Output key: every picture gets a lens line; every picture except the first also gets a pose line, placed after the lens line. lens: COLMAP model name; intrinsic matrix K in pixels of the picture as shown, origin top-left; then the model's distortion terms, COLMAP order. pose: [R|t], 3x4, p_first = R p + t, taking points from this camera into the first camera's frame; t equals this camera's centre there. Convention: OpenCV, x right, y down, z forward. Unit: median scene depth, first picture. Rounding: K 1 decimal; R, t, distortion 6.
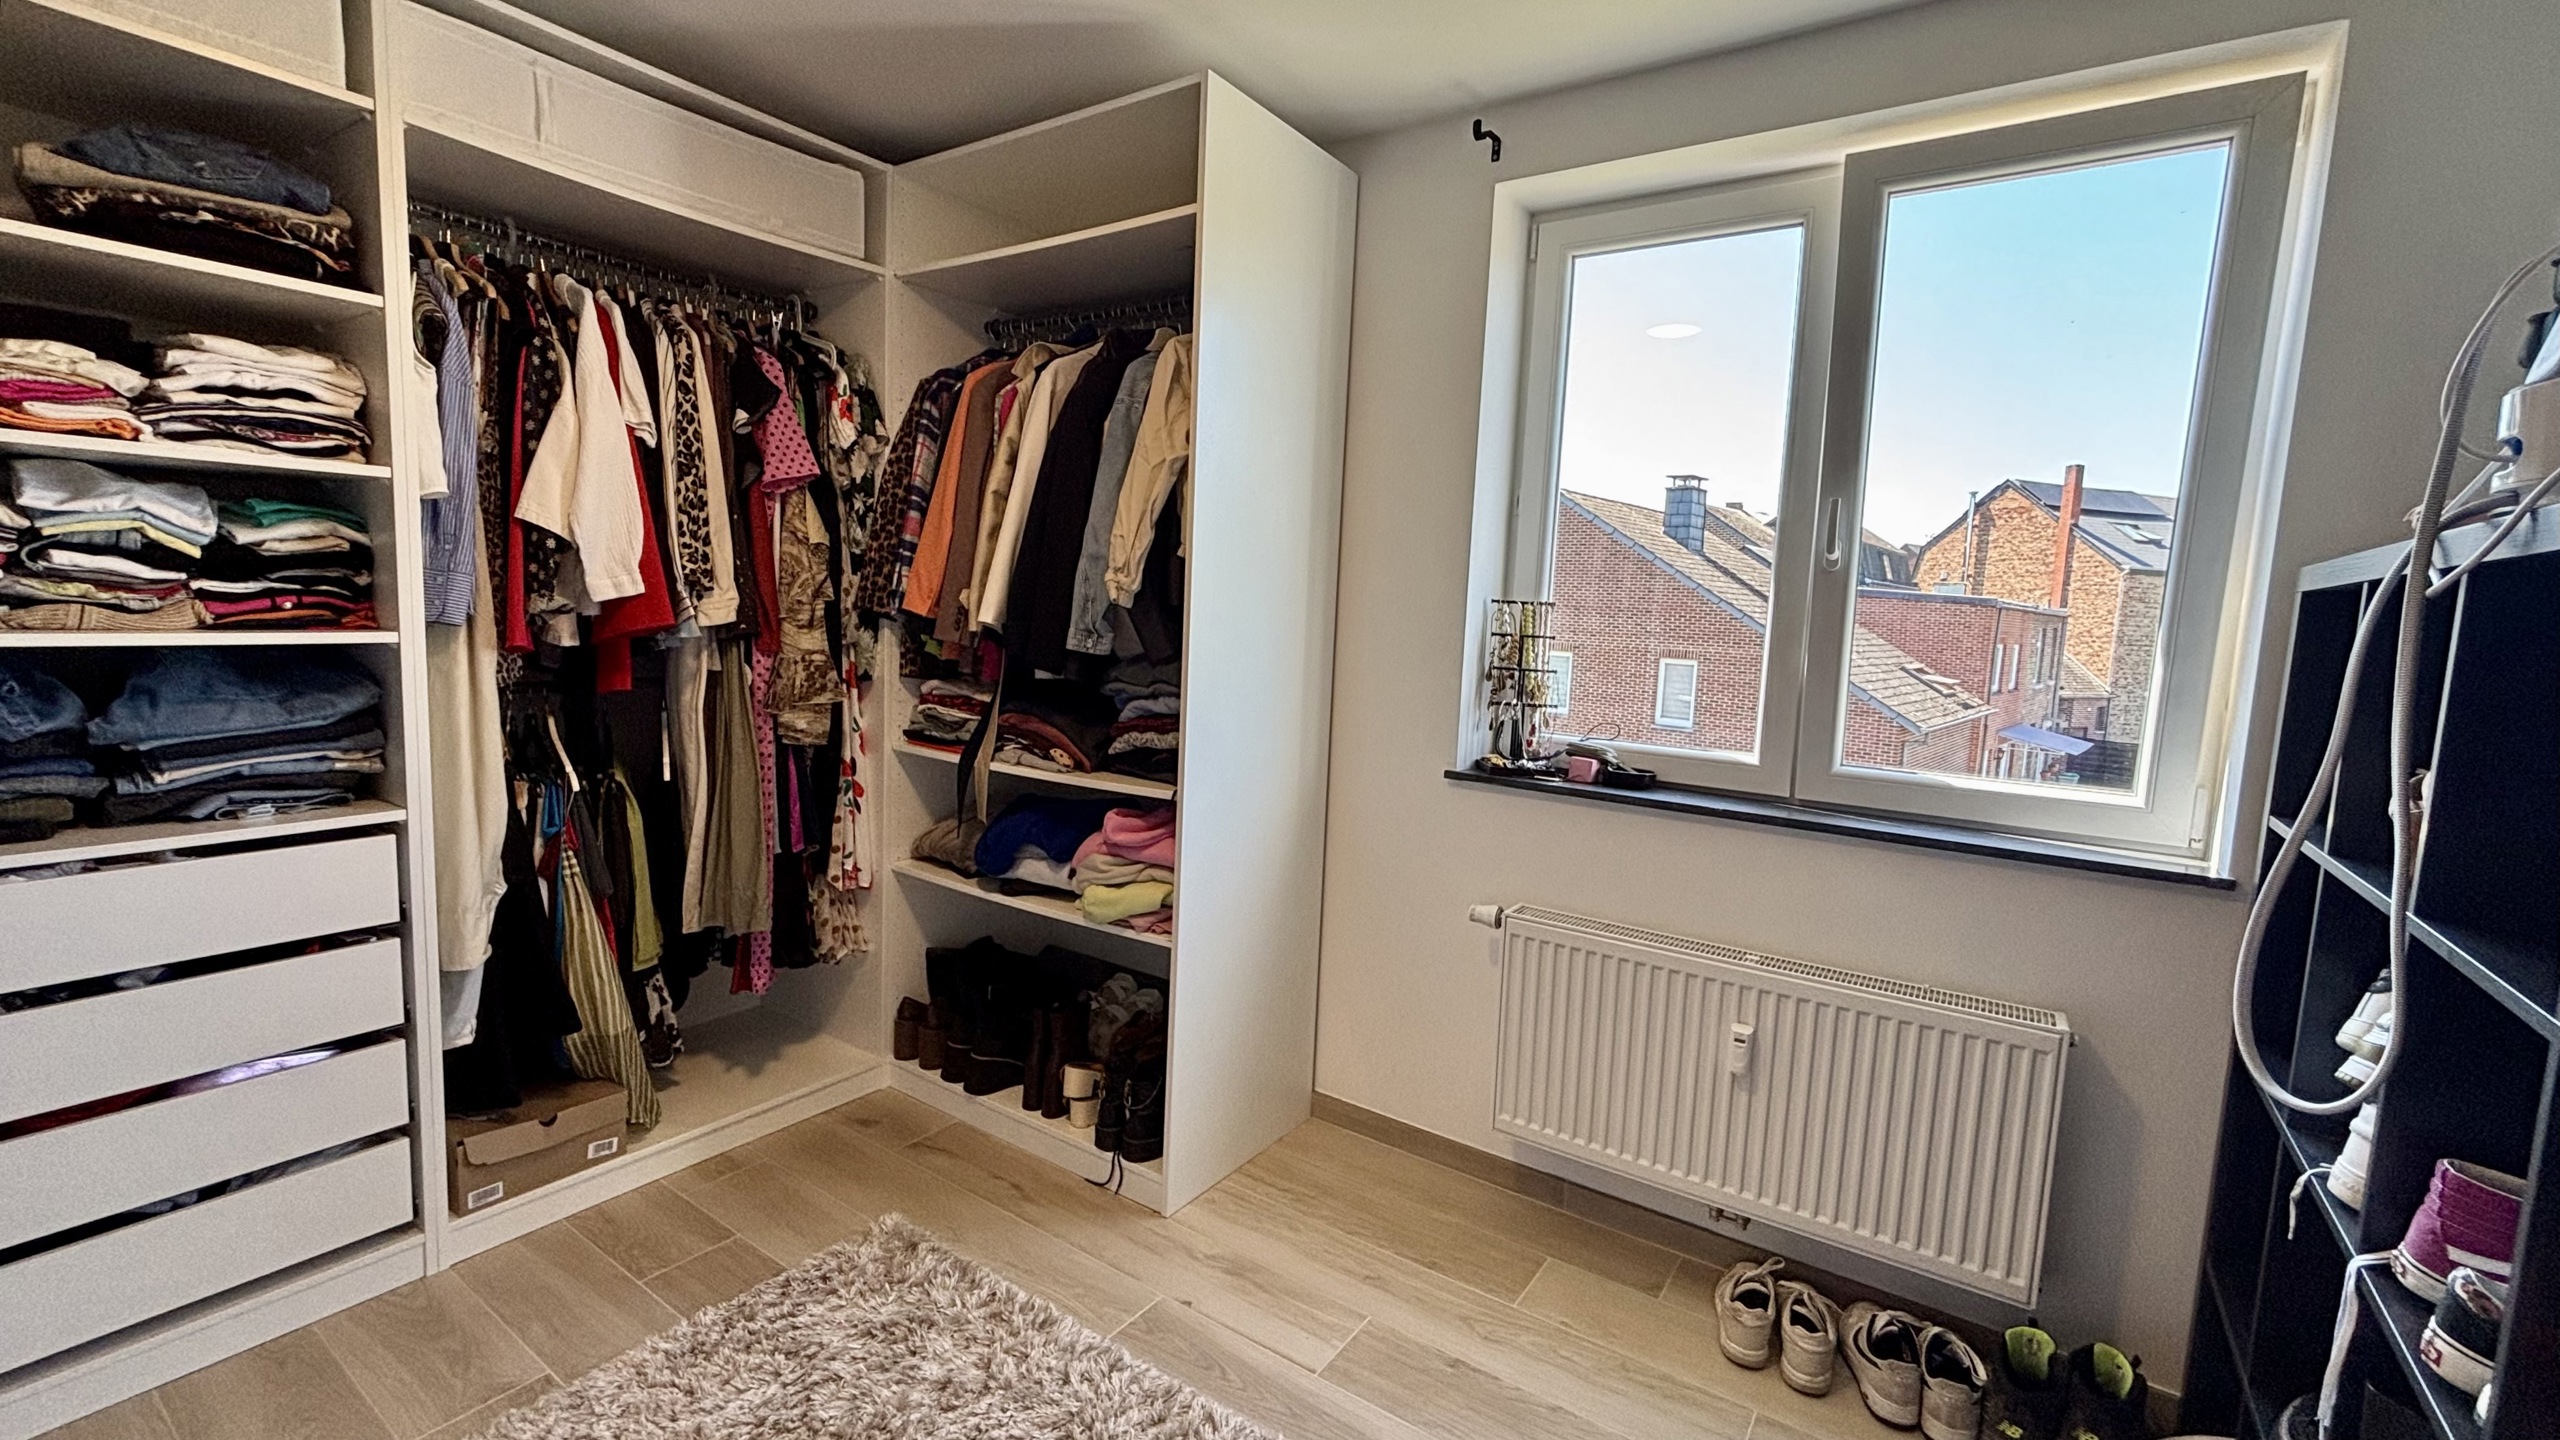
lens RADIAL K [[1016.2, 0, 1305.2], [0, 1016.2, 715.3], [0, 0, 1]] dist [-0.012553, -0.000247]
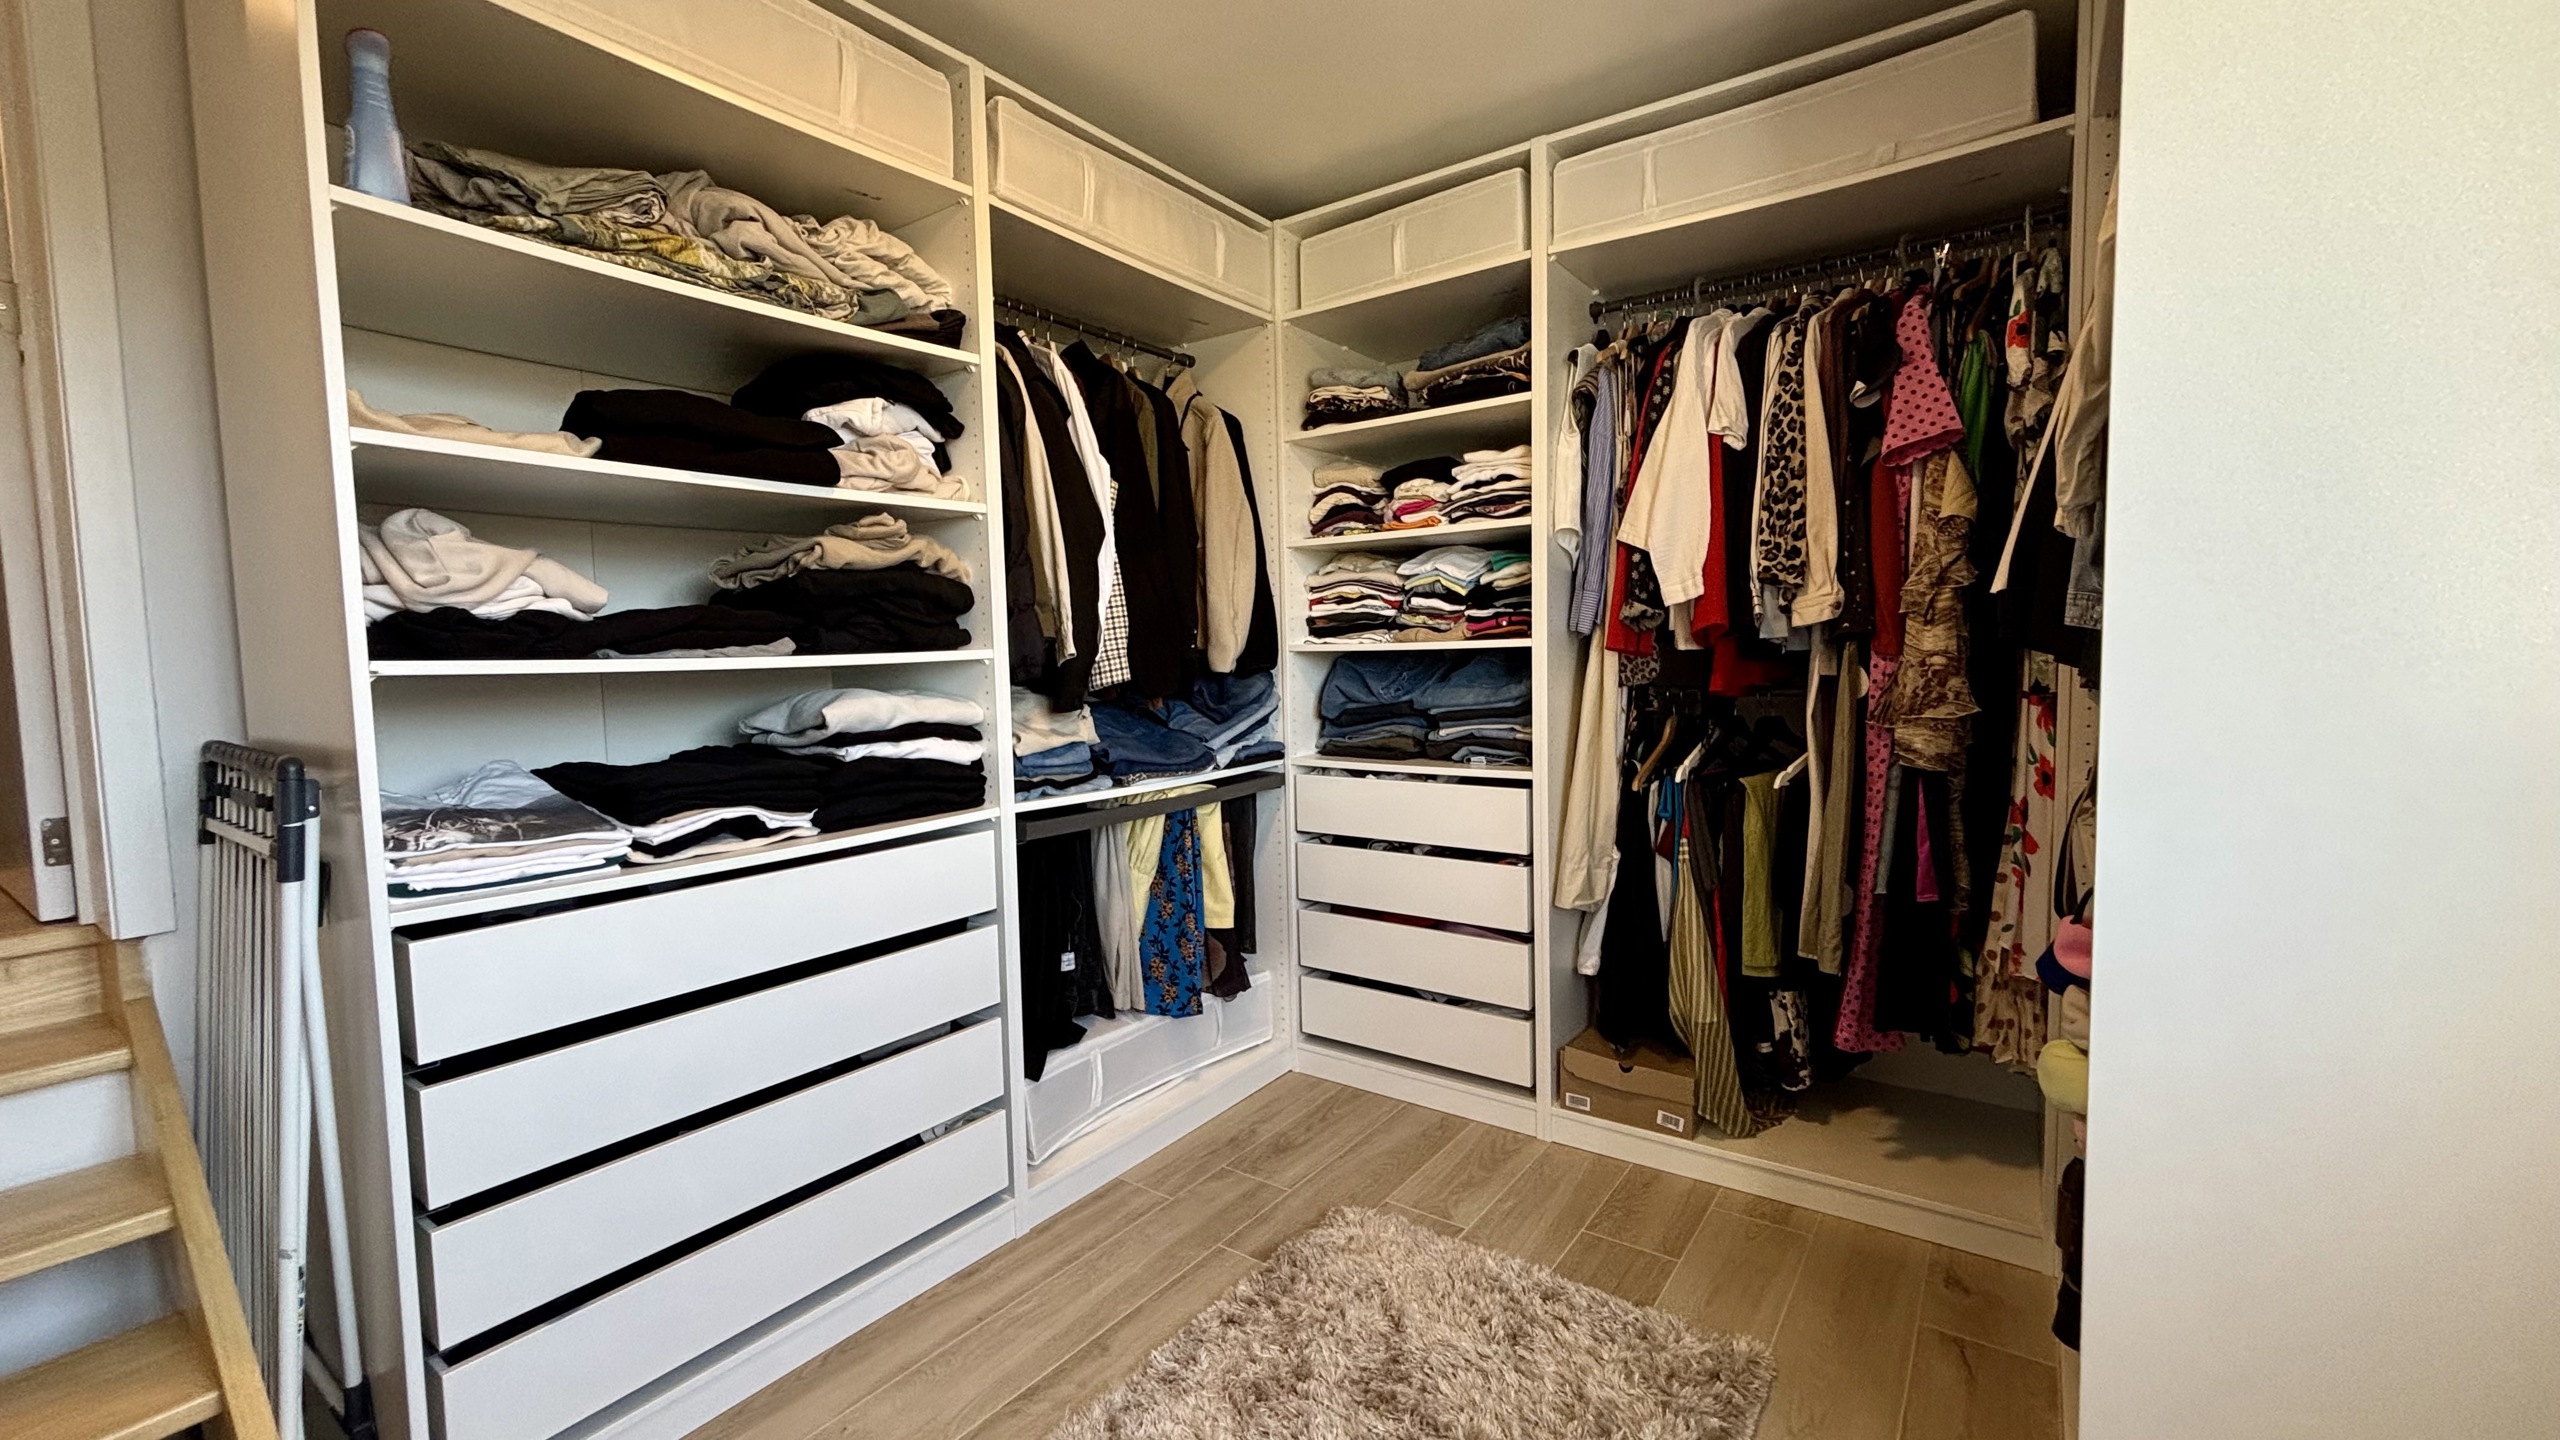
lens RADIAL K [[1016.2, 0, 1304.9], [0, 1016.2, 723.0], [0, 0, 1]] dist [-0.012553, -0.000247]
pose [[-0.036887, 0.022419, -0.999068, 0.395039], [-0.088851, 0.995715, 0.025625, 0.019030], [0.995362, 0.089713, -0.034737, 0.645066]]
